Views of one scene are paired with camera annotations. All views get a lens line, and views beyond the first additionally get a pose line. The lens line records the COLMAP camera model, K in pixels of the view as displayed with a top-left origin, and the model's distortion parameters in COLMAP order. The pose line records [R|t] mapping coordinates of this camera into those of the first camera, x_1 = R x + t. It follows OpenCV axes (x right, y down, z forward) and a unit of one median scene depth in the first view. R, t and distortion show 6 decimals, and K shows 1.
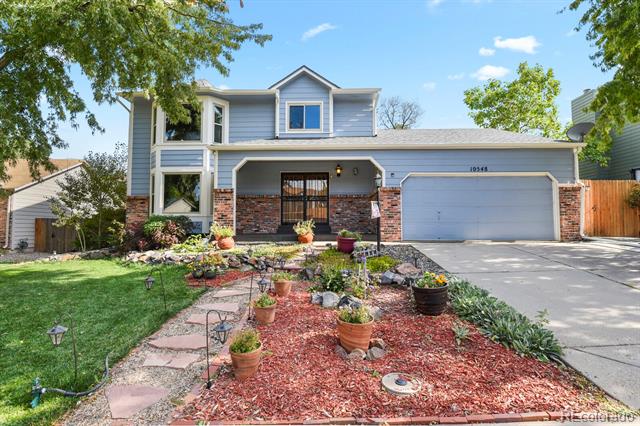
lens RADIAL K [[310.9, 0, 322.0], [0, 310.9, 214.9], [0, 0, 1]] dist [-0.012868, -0.000703]
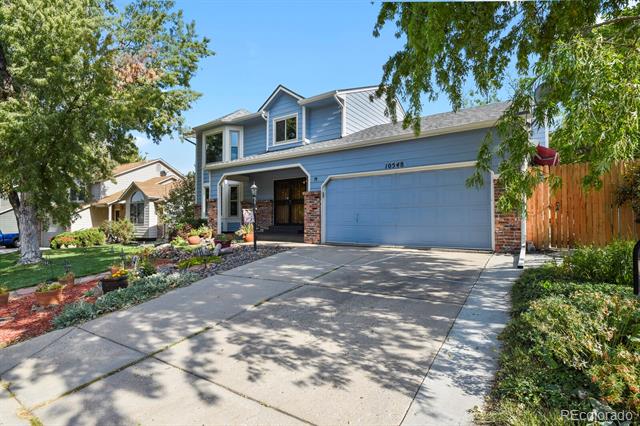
lens RADIAL K [[310.9, 0, 322.0], [0, 310.9, 214.9], [0, 0, 1]] dist [-0.012868, -0.000703]
pose [[0.843449, -0.011943, -0.537077, 0.669102], [0.022635, 0.999655, 0.013318, -0.019018], [0.536732, -0.023390, 0.843428, 0.114284]]
